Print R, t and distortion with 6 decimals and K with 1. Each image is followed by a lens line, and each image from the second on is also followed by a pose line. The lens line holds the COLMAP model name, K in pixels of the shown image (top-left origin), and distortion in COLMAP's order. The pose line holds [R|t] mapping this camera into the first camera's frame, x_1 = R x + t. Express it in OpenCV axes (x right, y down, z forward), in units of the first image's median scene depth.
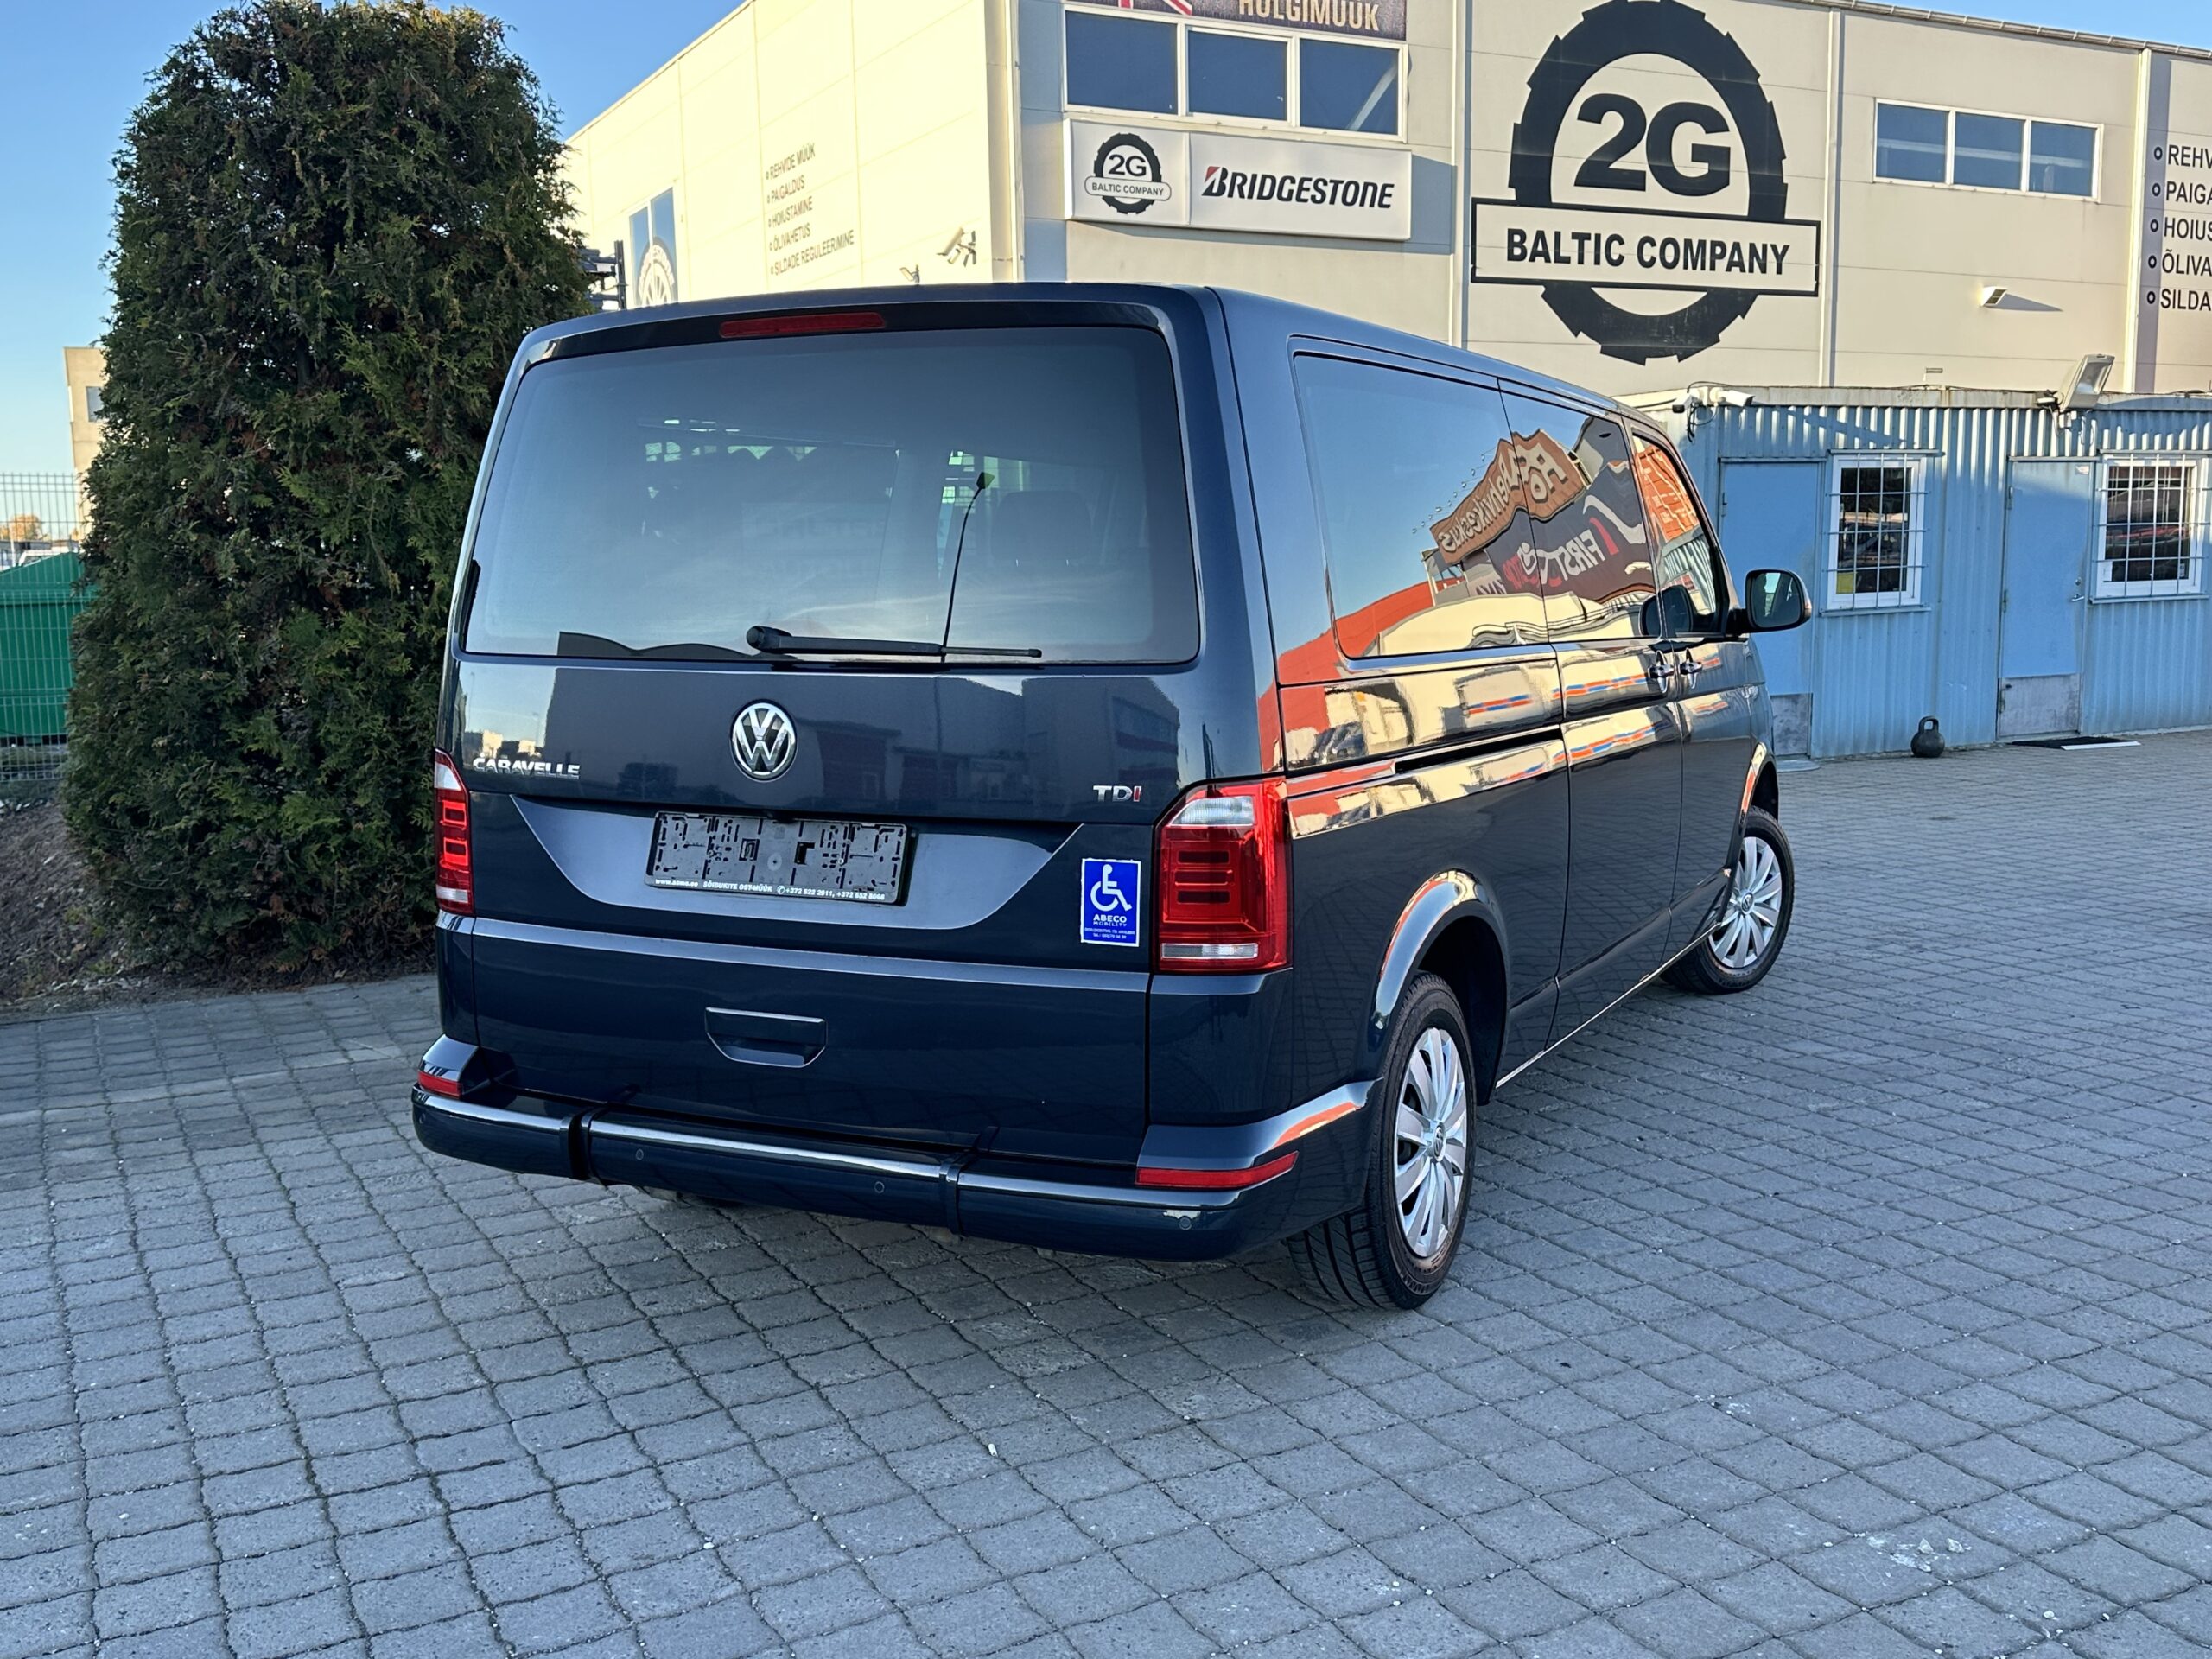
lens RADIAL K [[2106.8, 0, 1121.0], [0, 2106.8, 819.7], [0, 0, 1]] dist [0.029300, 0.000000]
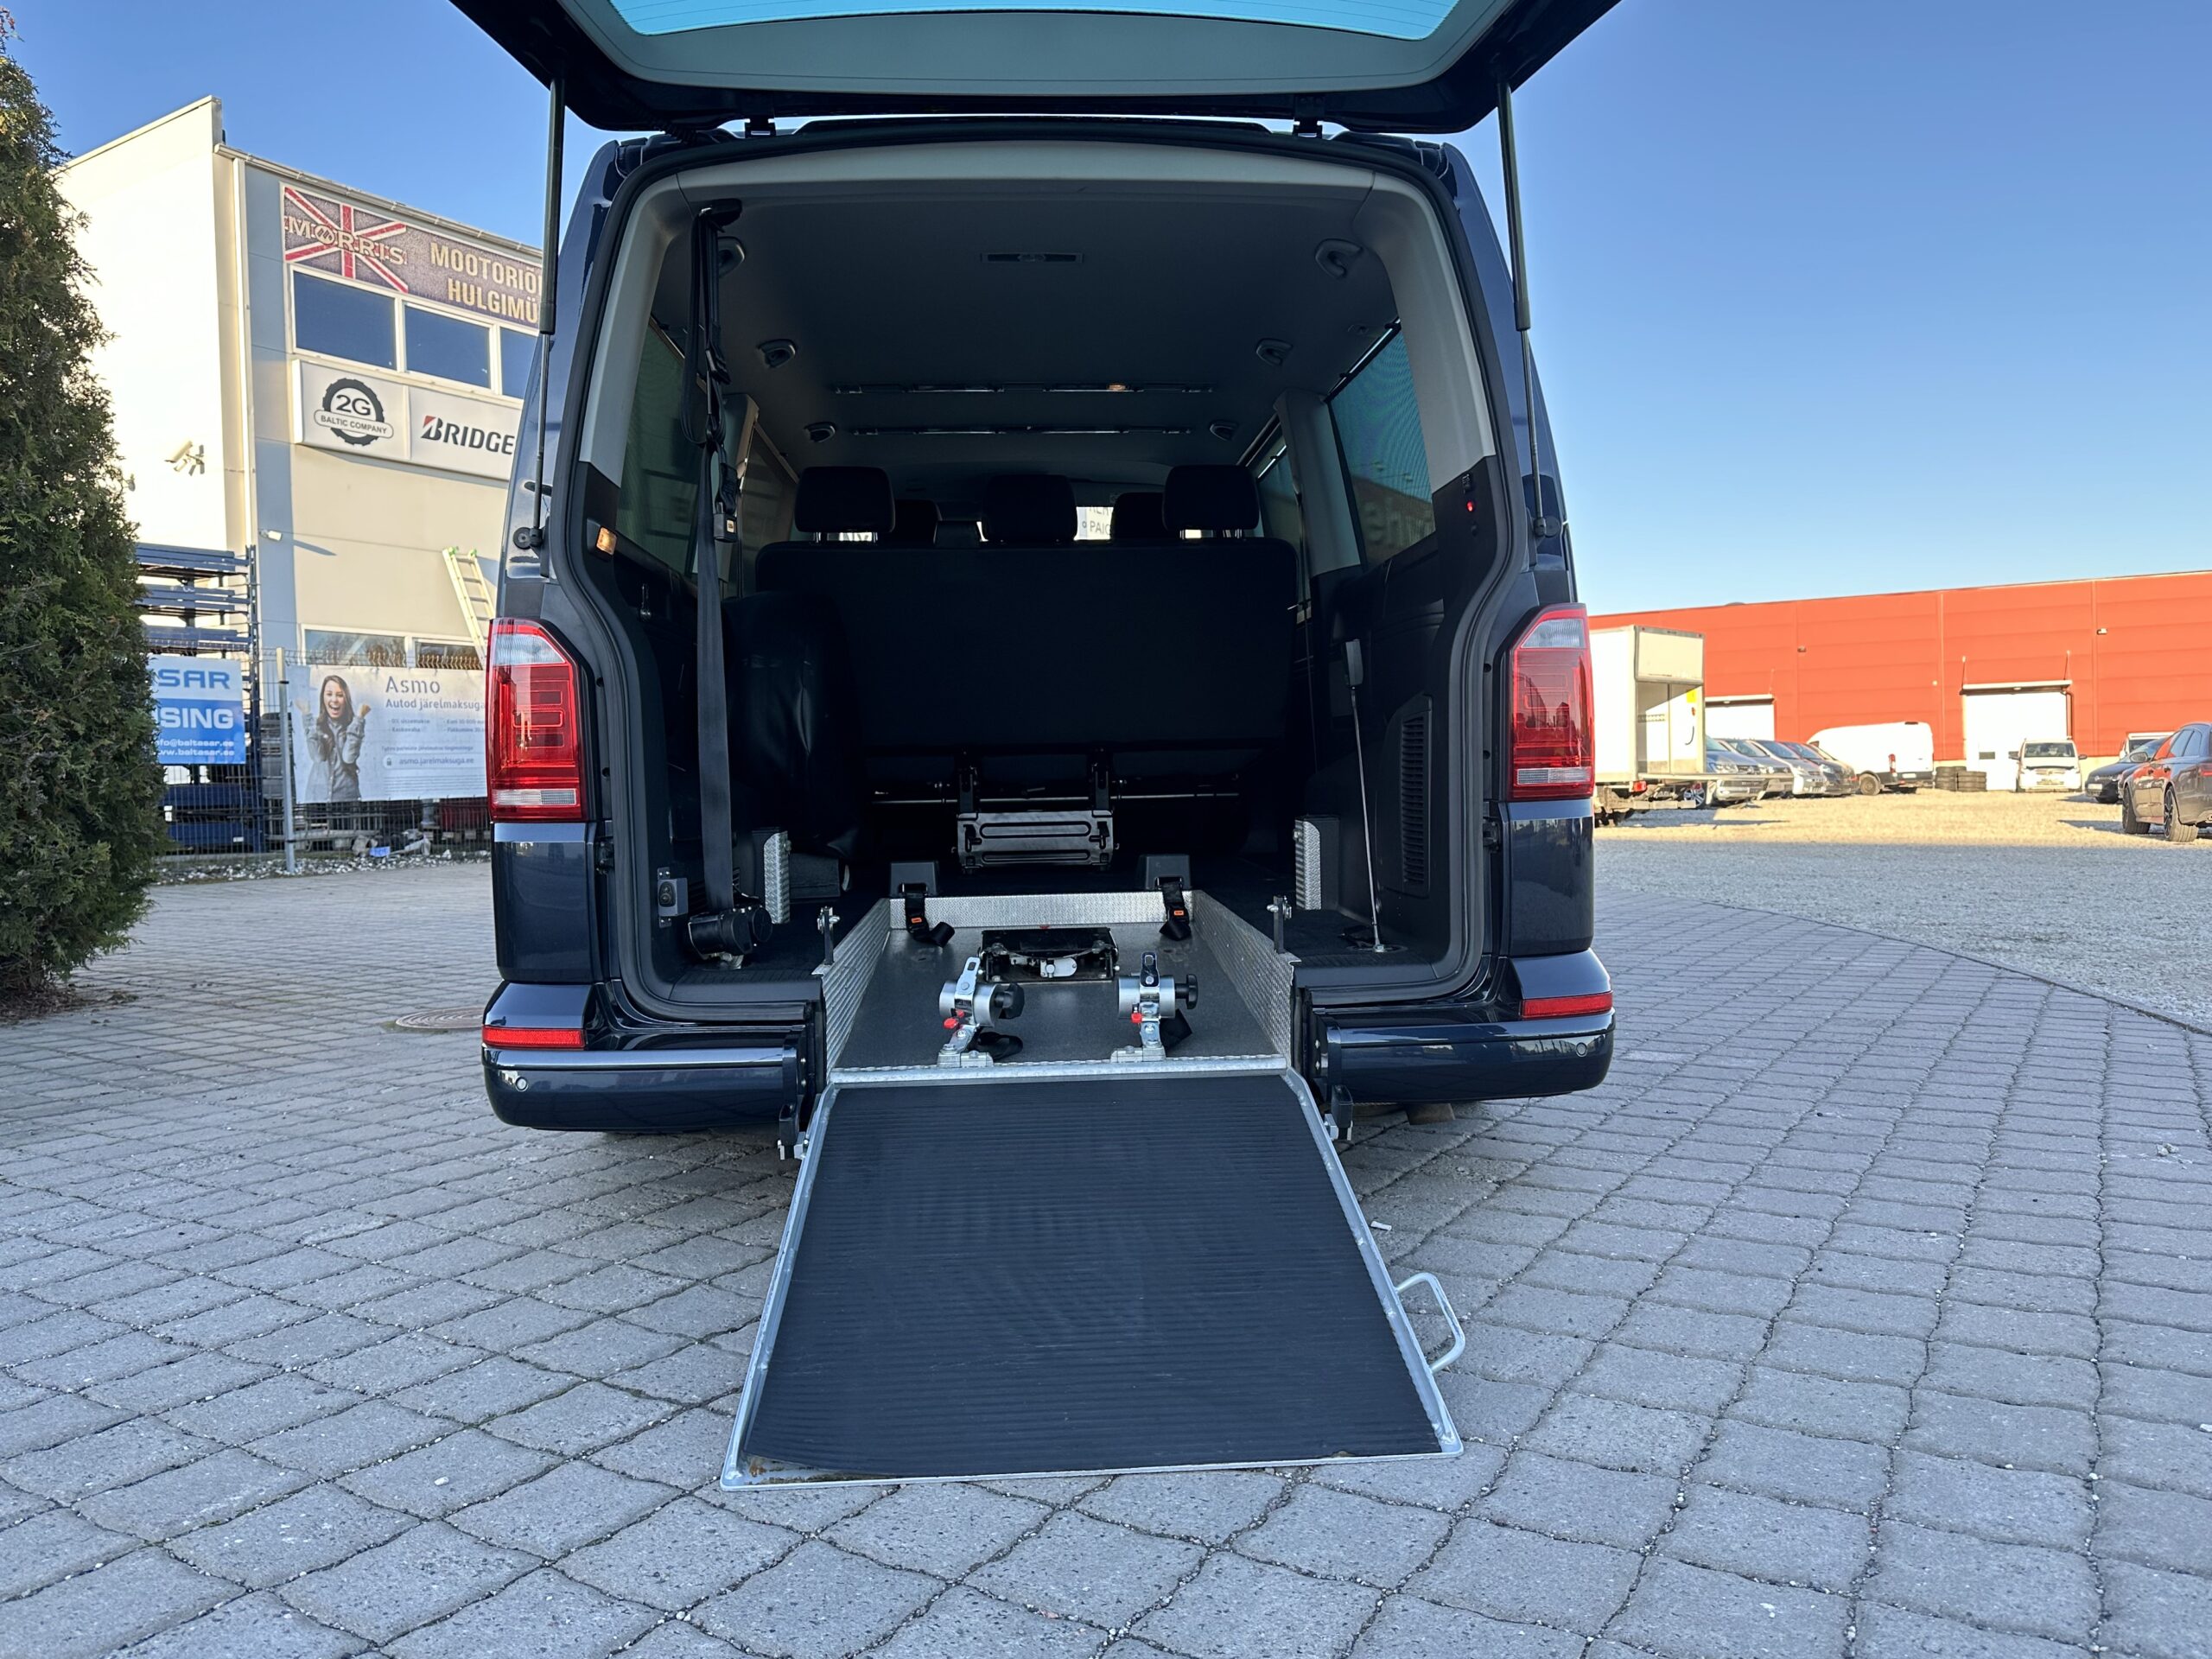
lens RADIAL K [[1600.0, 0, 1120.9], [0, 1600.0, 777.3], [0, 0, 1]] dist [0.013392, -0.022899]
pose [[0.862855, 0.004241, 0.505434, -0.112382], [0.066174, 0.990410, -0.121281, 0.039676], [-0.501102, 0.138094, 0.854299, 0.094879]]
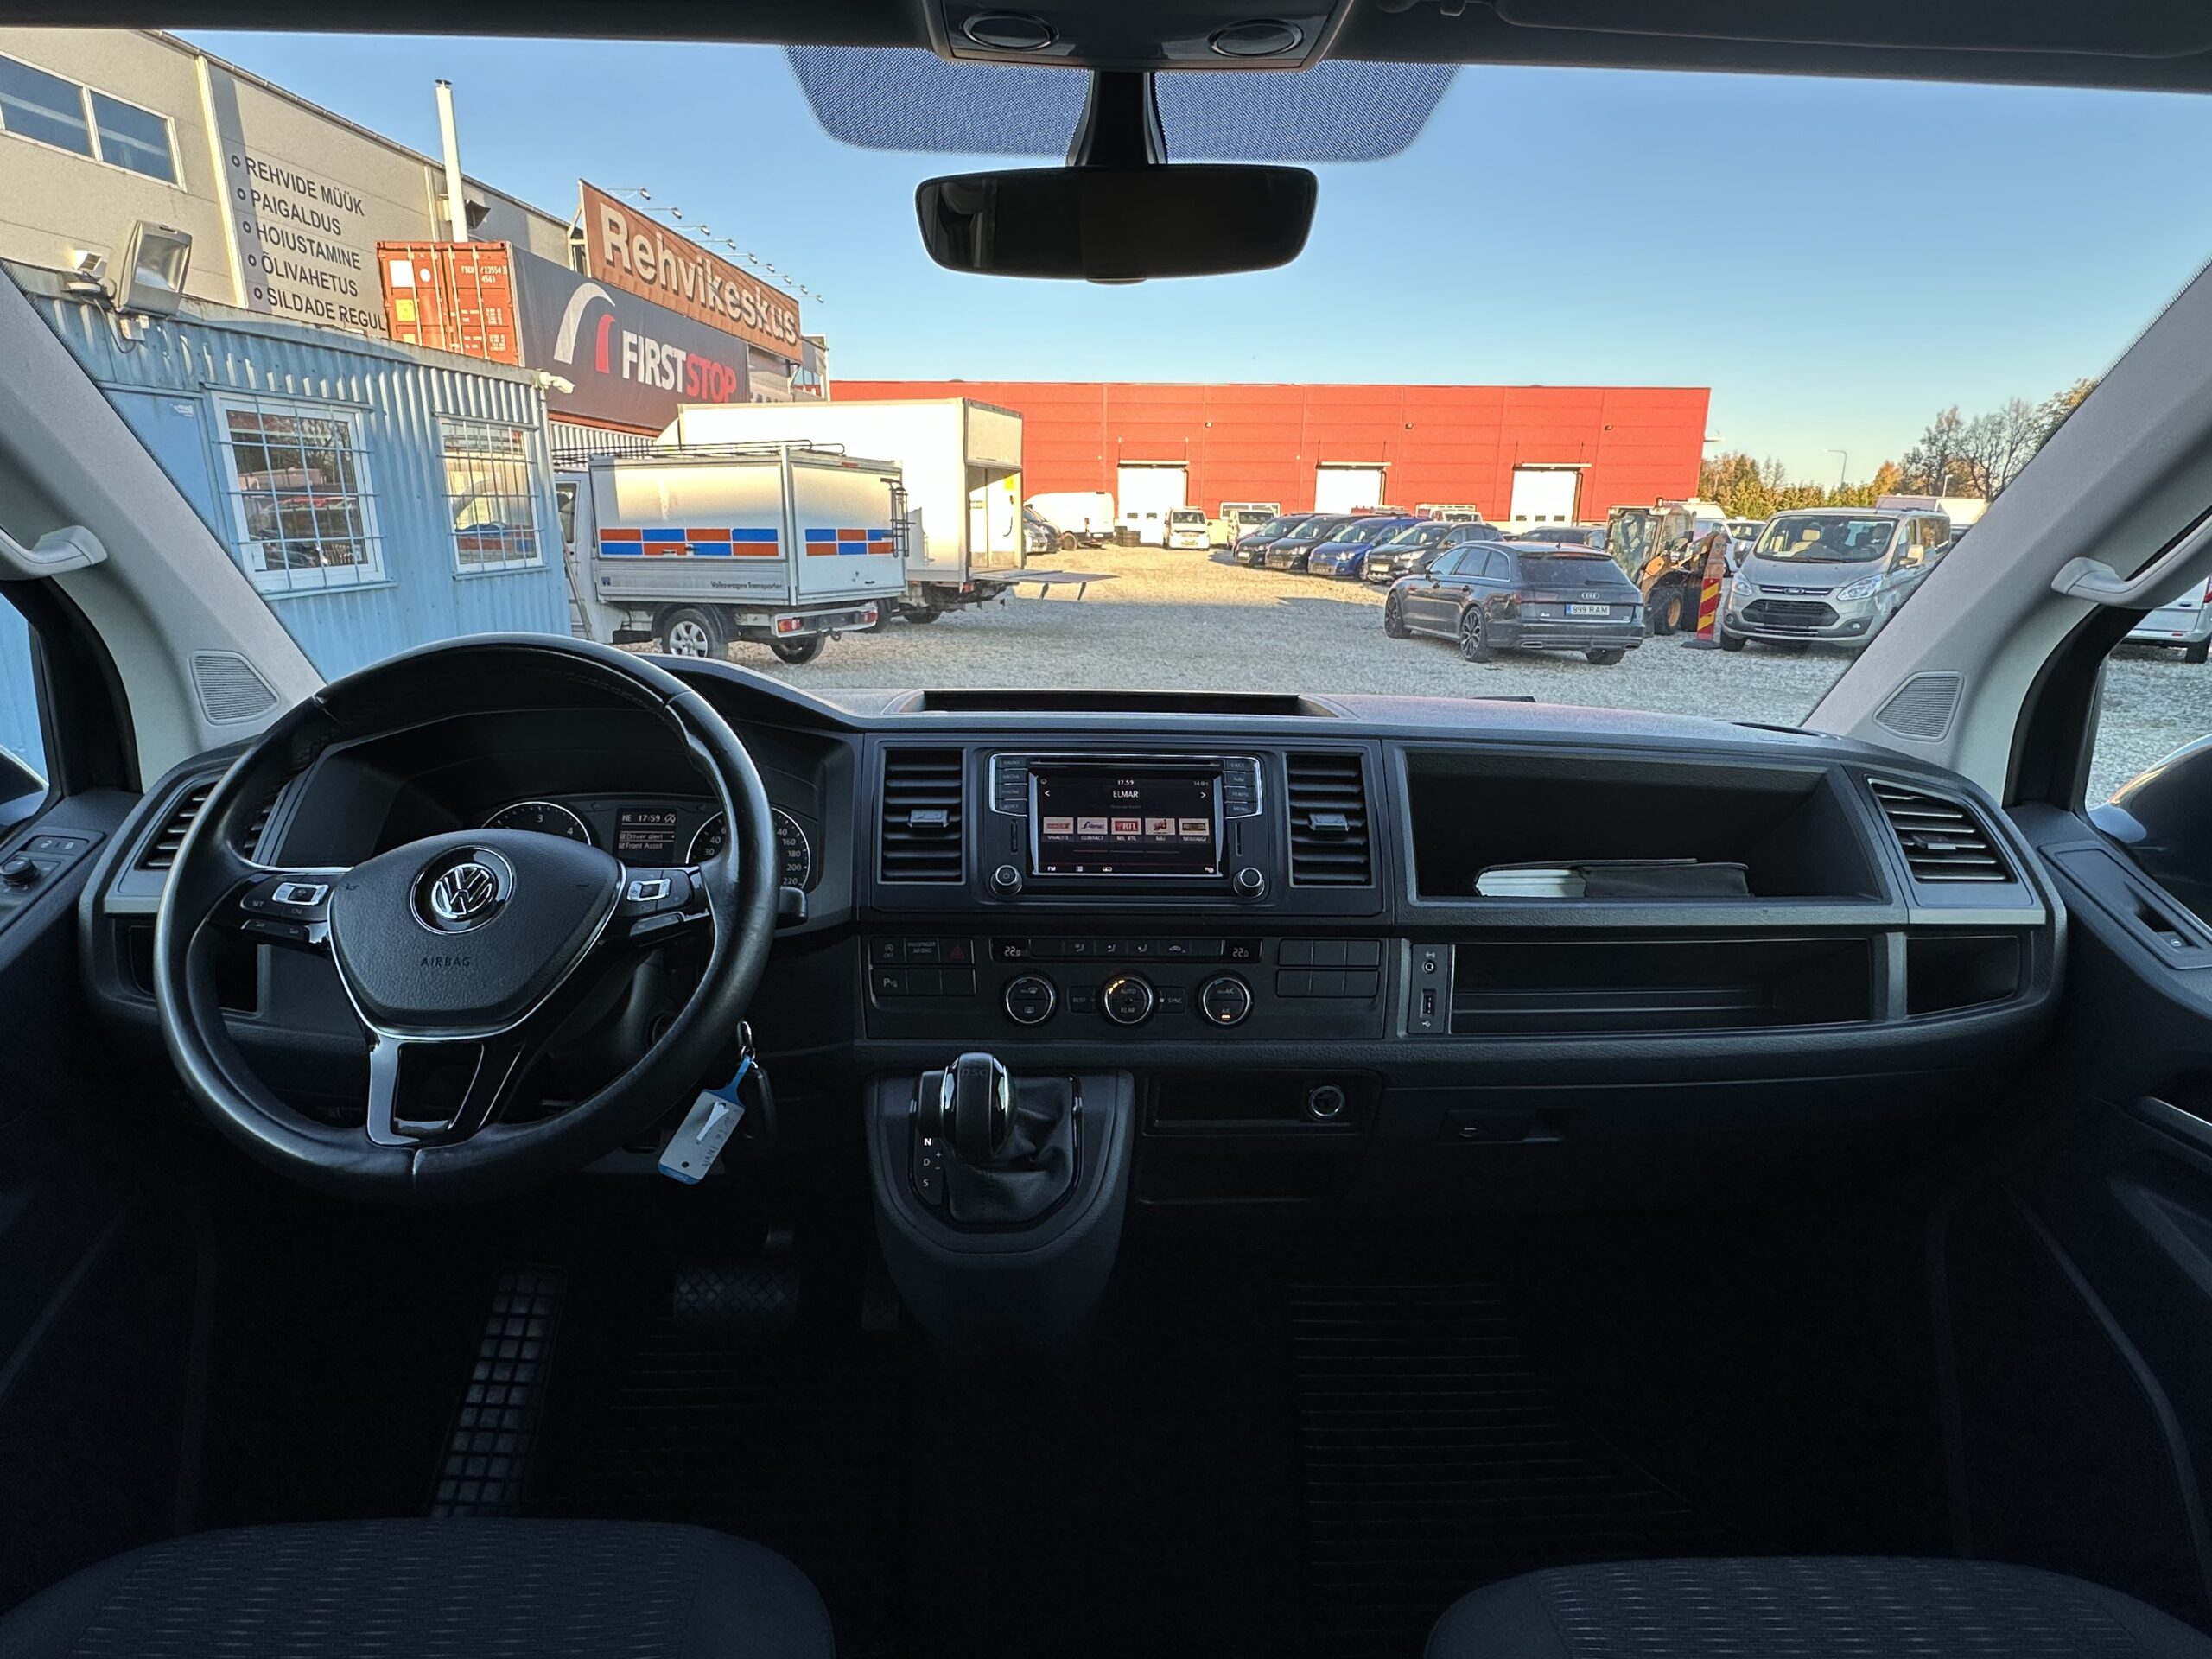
lens RADIAL K [[1131.7, 0, 1114.3], [0, 1131.7, 843.8], [0, 0, 1]] dist [-0.012964, 0.001760]
pose [[0.495764, -0.221504, 0.839734, 0.252915], [0.086912, 0.974727, 0.205801, -0.071682], [-0.864097, -0.029046, 0.502486, 0.522396]]
